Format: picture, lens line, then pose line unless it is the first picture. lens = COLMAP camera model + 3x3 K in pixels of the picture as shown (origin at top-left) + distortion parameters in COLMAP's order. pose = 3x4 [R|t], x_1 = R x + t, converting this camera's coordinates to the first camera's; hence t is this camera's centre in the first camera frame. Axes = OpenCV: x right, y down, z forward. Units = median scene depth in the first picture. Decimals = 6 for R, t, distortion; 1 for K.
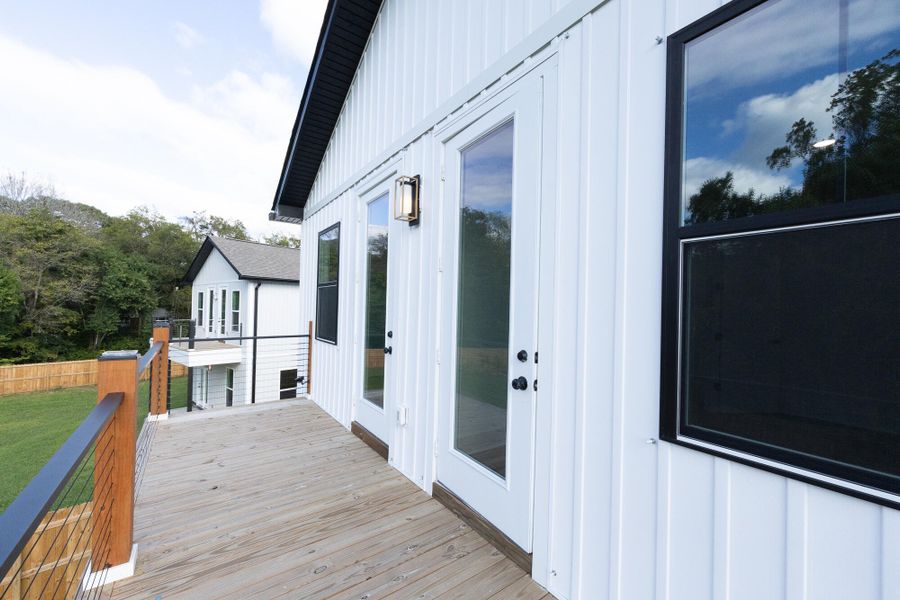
lens RADIAL K [[361.2, 0, 447.8], [0, 361.2, 302.8], [0, 0, 1]] dist [0.001533, 0.000278]
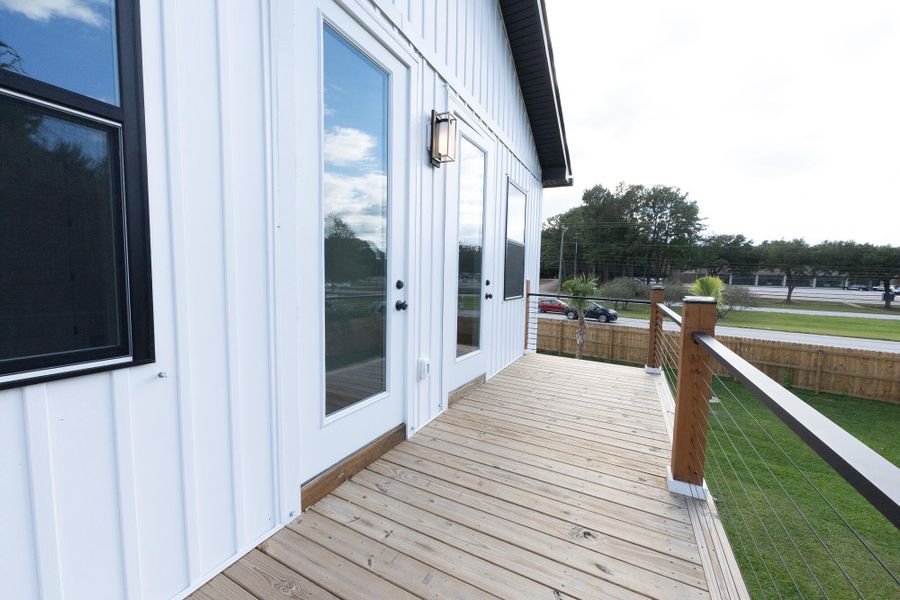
lens RADIAL K [[361.2, 0, 447.8], [0, 361.2, 302.8], [0, 0, 1]] dist [0.001533, 0.000278]
pose [[-0.452560, -0.163841, 0.876553, -0.883452], [-0.096174, 0.986210, 0.134683, 0.033406], [-0.886532, -0.023349, -0.462077, 1.341888]]
